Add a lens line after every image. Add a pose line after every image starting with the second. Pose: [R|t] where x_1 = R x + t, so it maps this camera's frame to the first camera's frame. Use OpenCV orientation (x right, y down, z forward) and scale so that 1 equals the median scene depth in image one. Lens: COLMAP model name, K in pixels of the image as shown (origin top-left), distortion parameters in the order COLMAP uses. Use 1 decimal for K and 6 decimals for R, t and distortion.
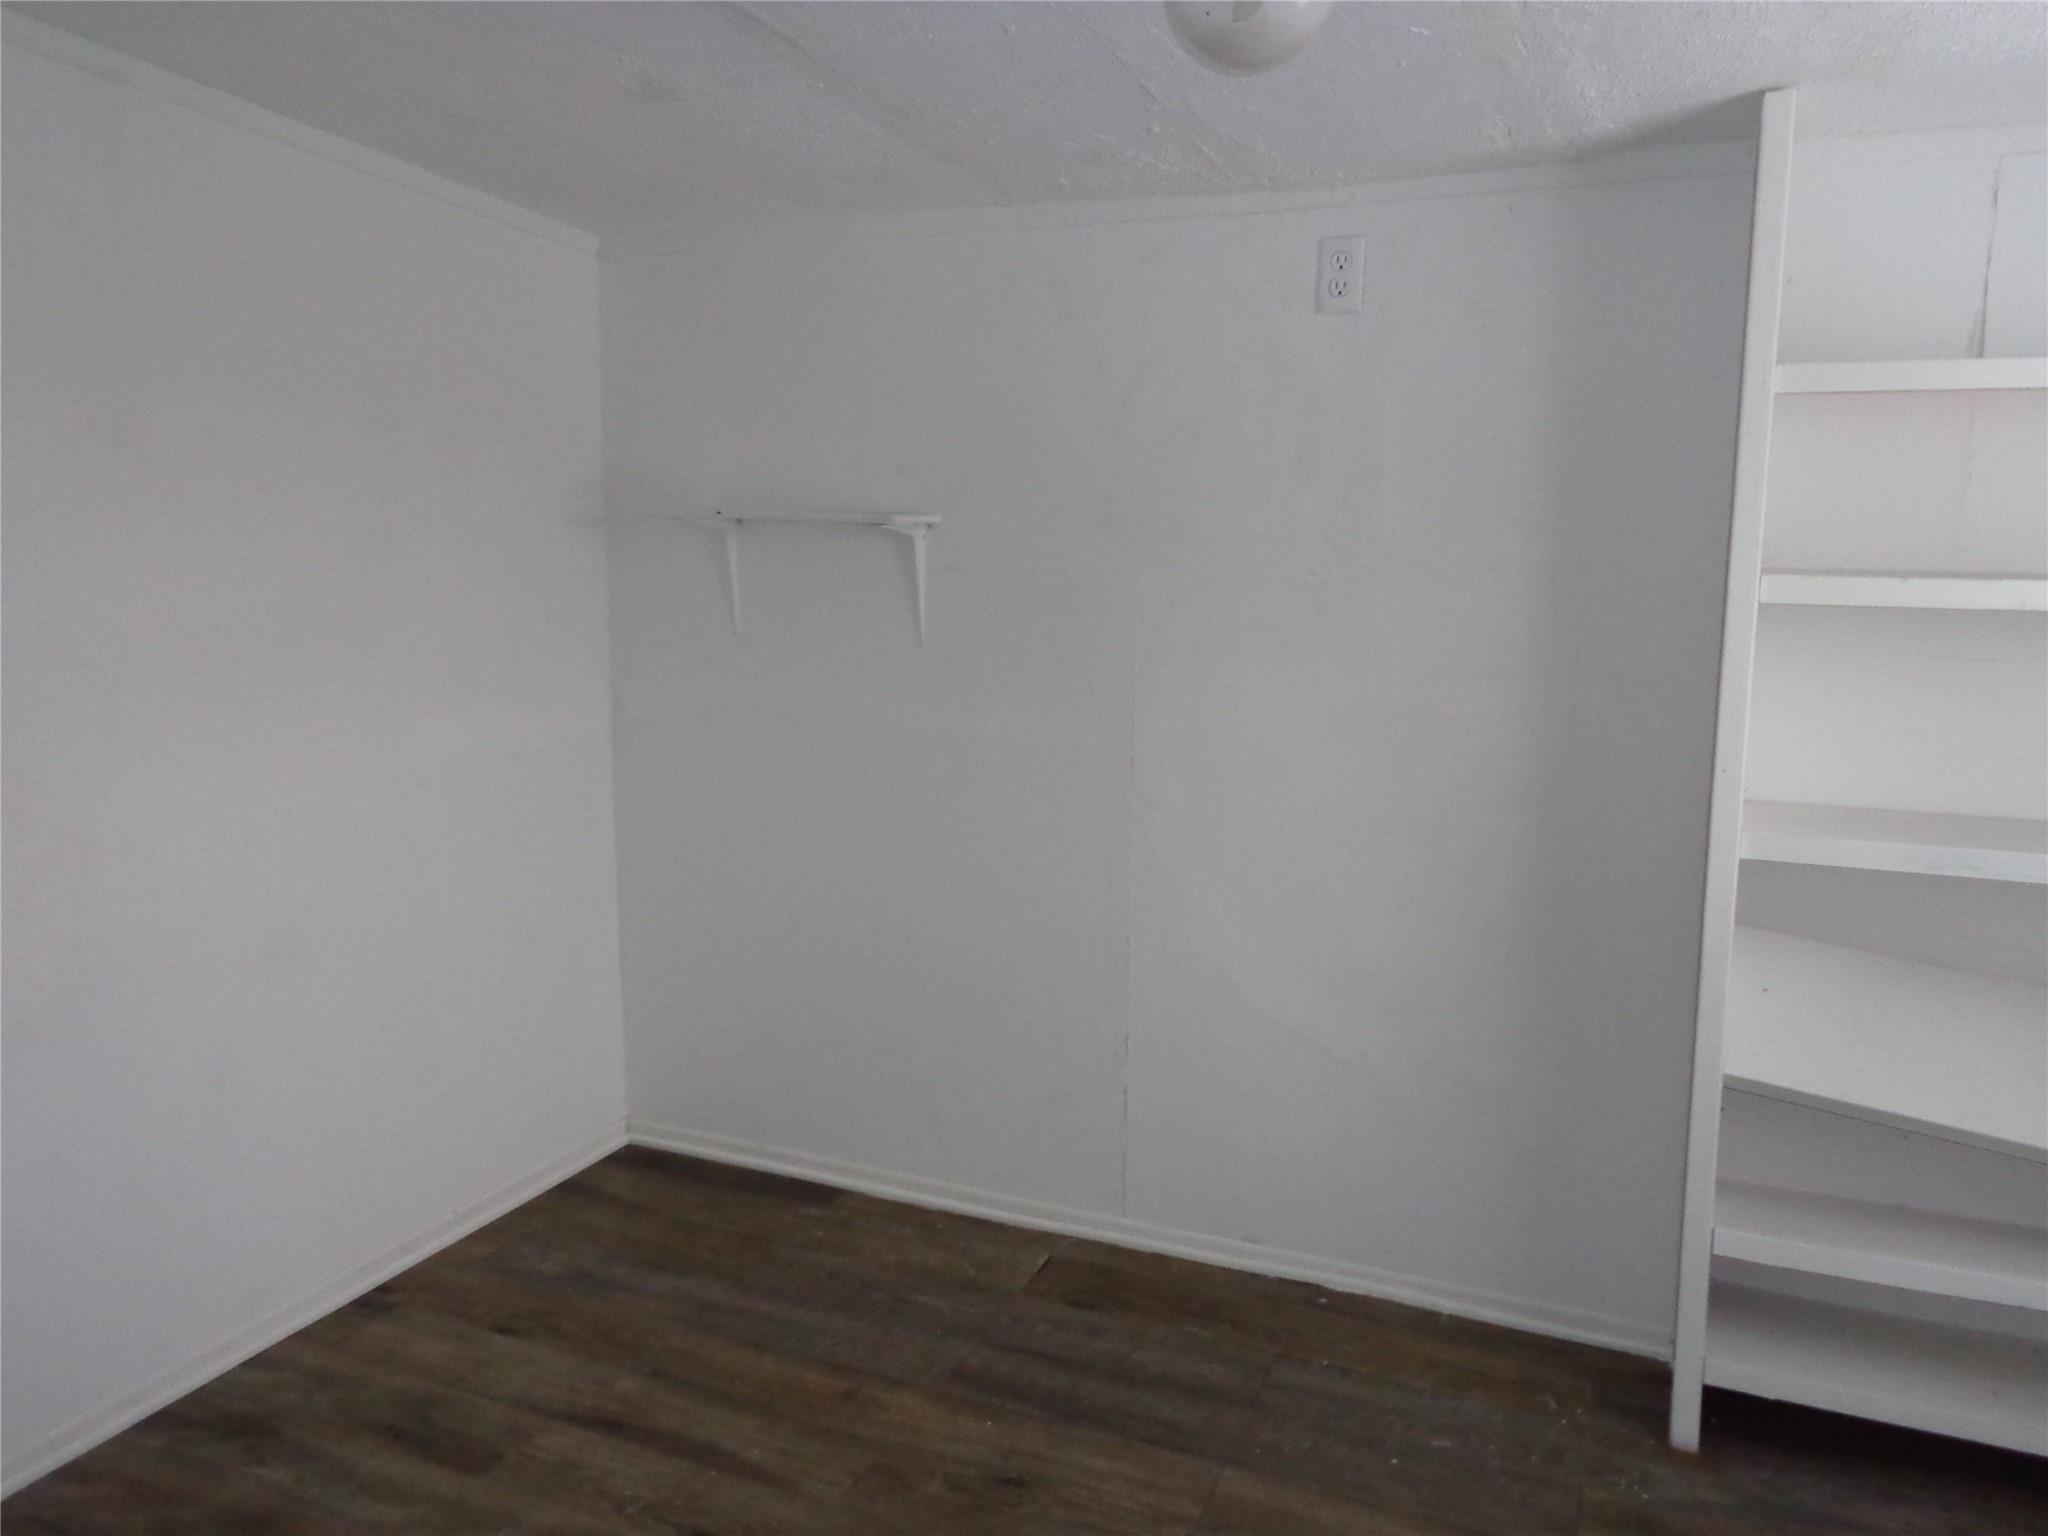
lens RADIAL K [[1504.7, 0, 1024.0], [0, 1504.7, 768.0], [0, 0, 1]] dist [-0.003427, -0.002413]
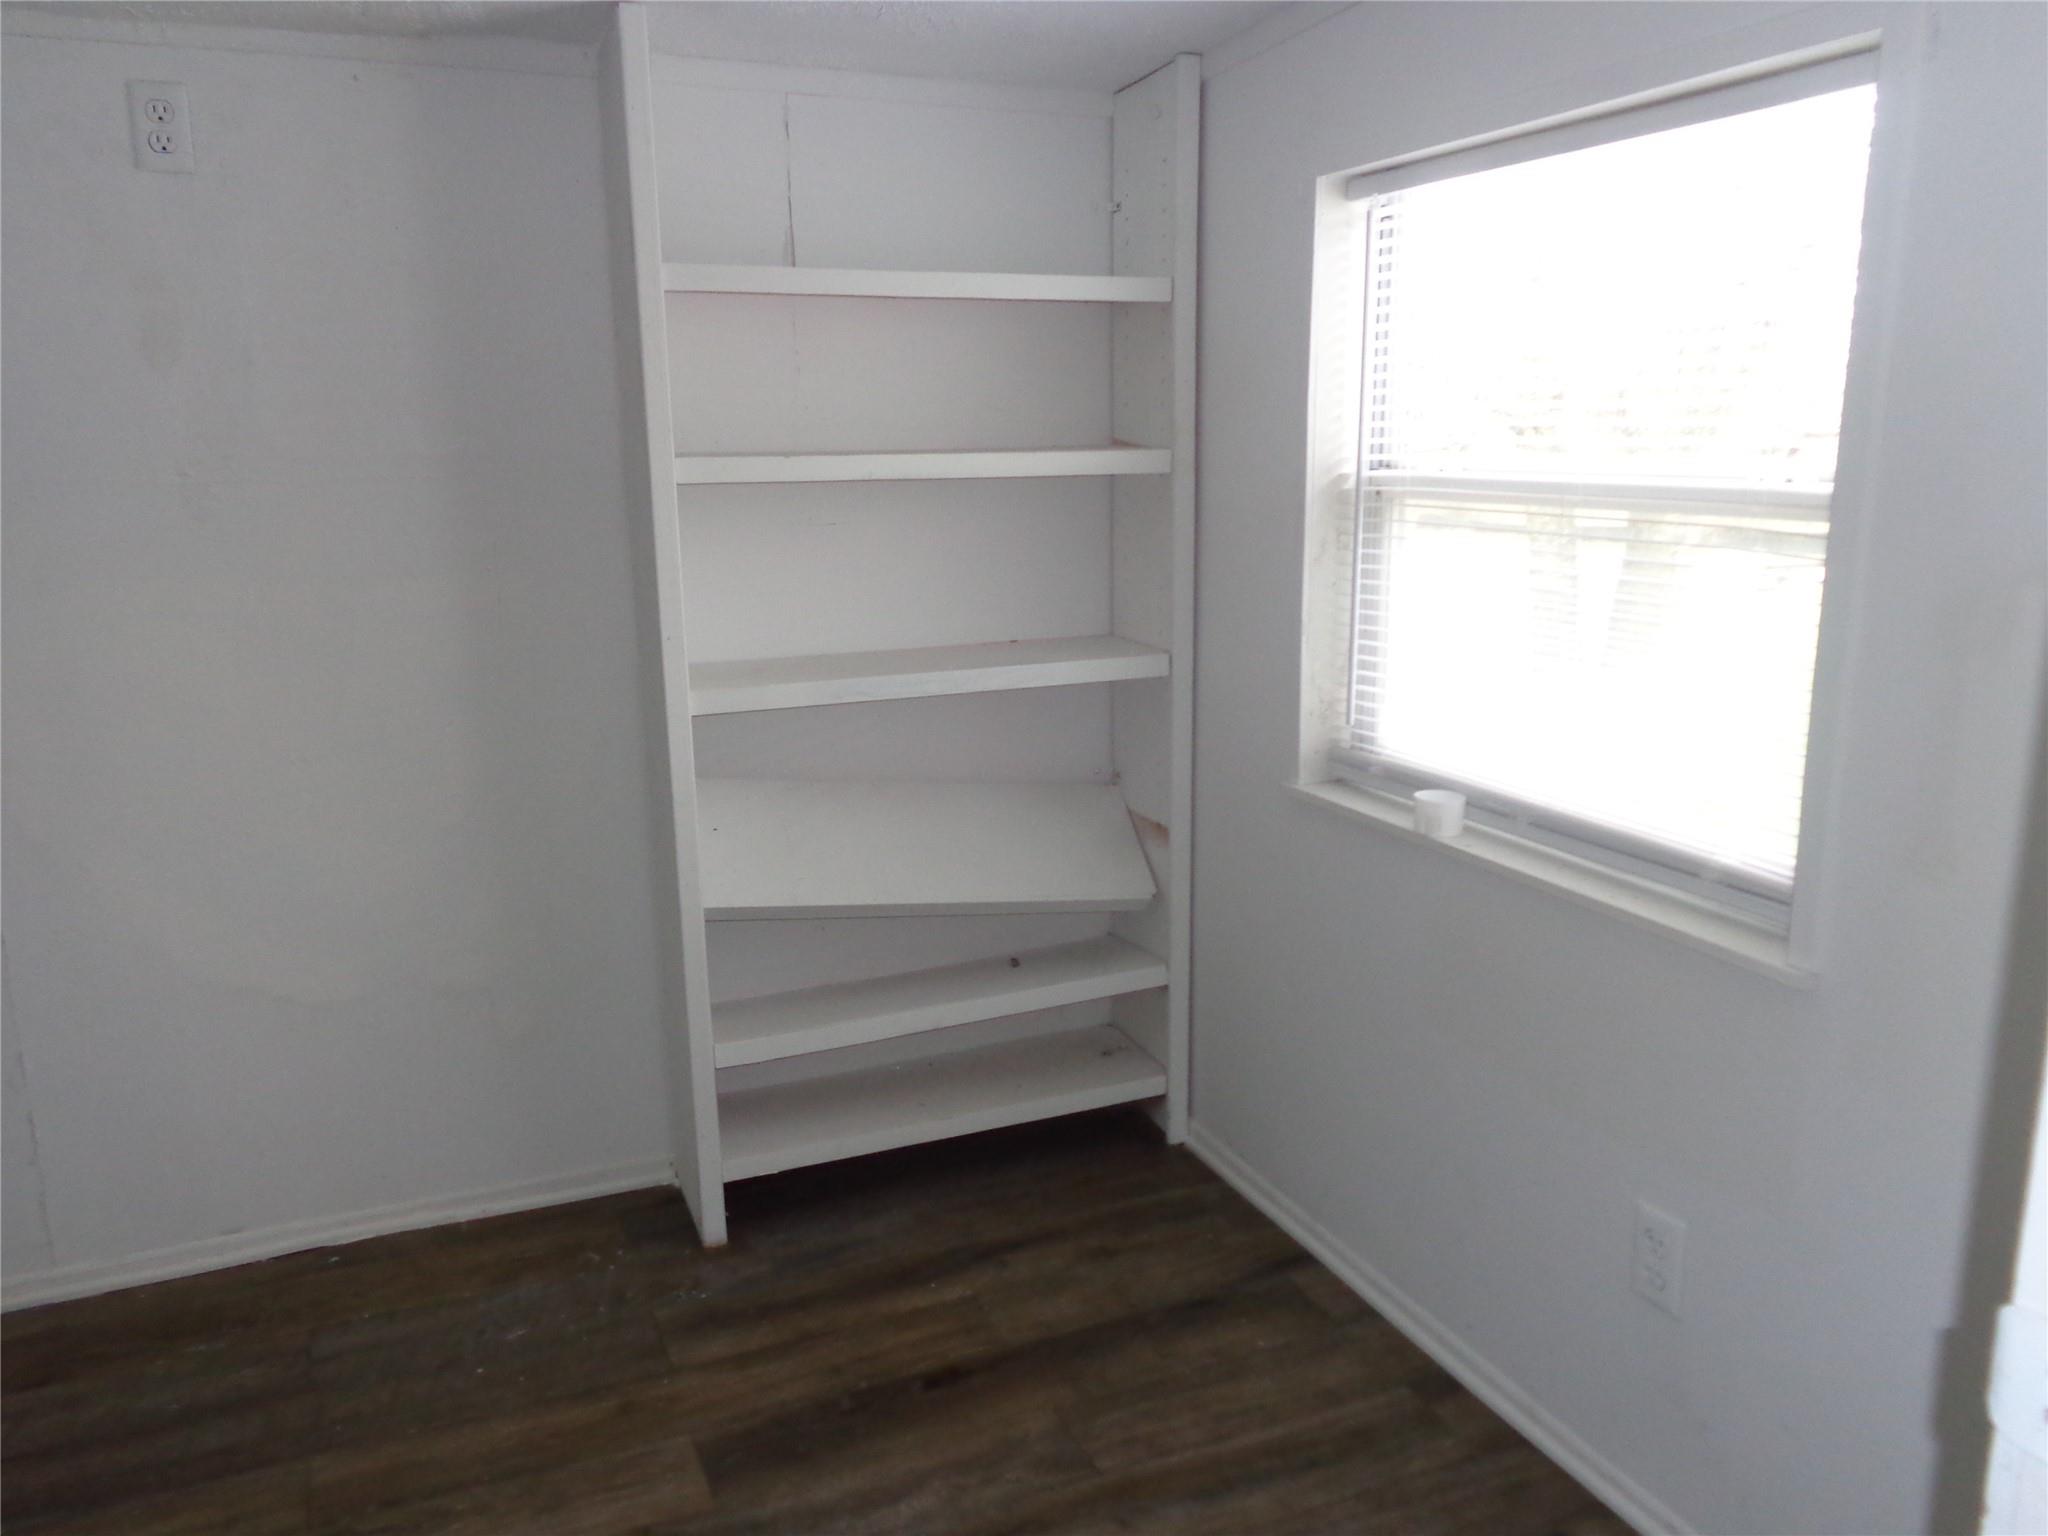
lens RADIAL K [[1522.0, 0, 1024.0], [0, 1522.0, 768.0], [0, 0, 1]] dist [-0.001003, -0.000286]
pose [[0.684769, -0.174390, 0.707587, -0.142914], [0.130070, 0.984603, 0.116787, -0.001006], [-0.717059, 0.012064, 0.696908, 0.035854]]
